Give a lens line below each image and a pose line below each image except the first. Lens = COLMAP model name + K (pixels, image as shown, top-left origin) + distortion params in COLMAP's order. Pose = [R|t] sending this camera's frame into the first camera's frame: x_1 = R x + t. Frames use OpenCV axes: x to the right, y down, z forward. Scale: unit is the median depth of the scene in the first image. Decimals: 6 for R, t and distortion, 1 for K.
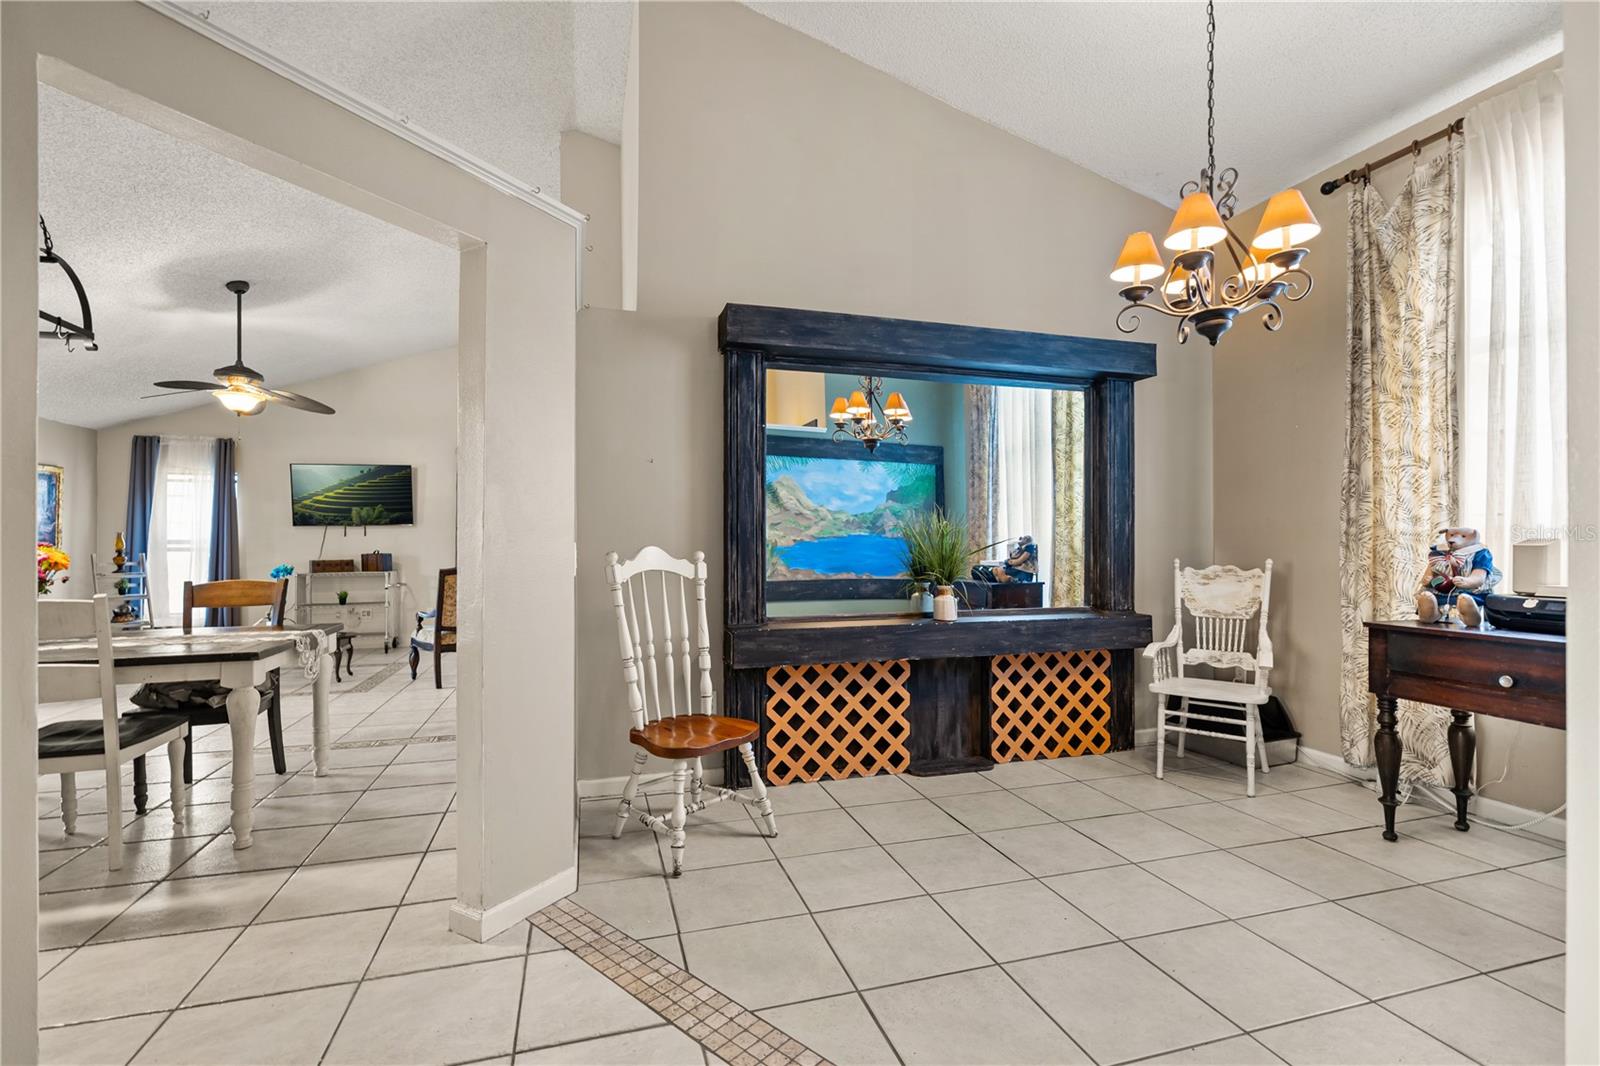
lens RADIAL K [[713.7, 0, 795.5], [0, 713.7, 544.4], [0, 0, 1]] dist [-0.000046, 0.000592]
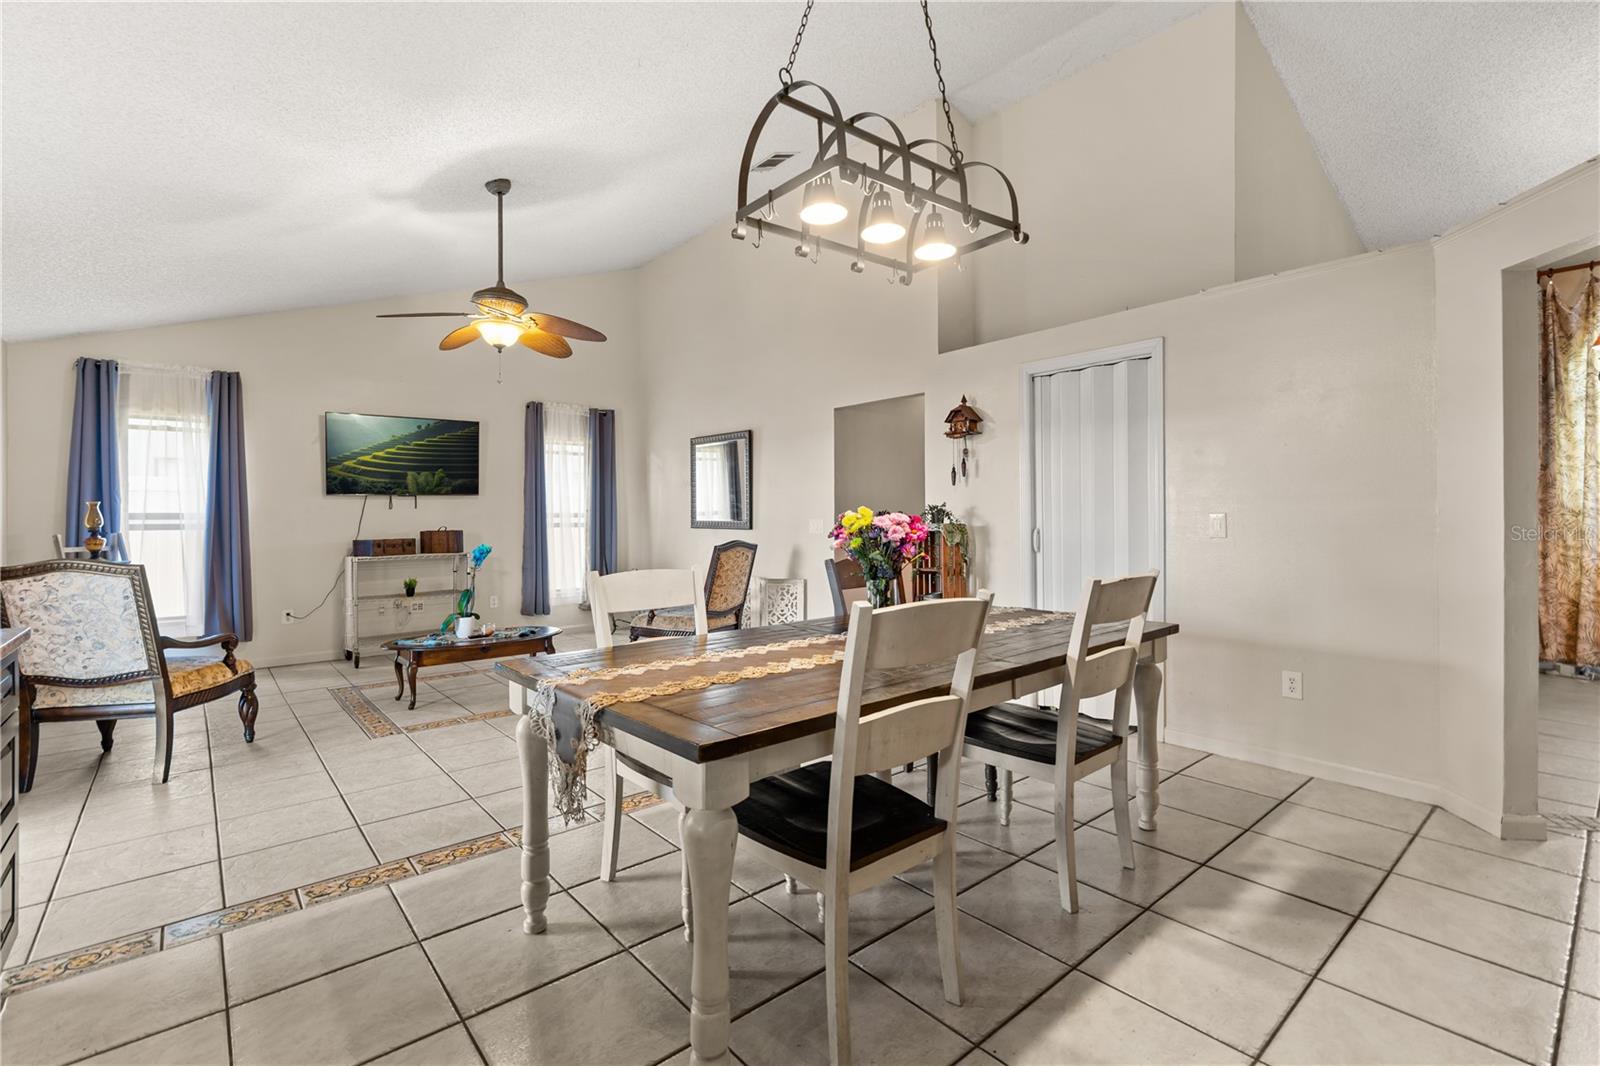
lens RADIAL K [[713.7, 0, 800.0], [0, 713.7, 519.8], [0, 0, 1]] dist [-0.000046, 0.000592]
pose [[0.911598, -0.003129, 0.411071, -0.555829], [0.003189, 0.999995, 0.000538, 0.001834], [-0.411070, 0.000820, 0.911603, 0.109640]]
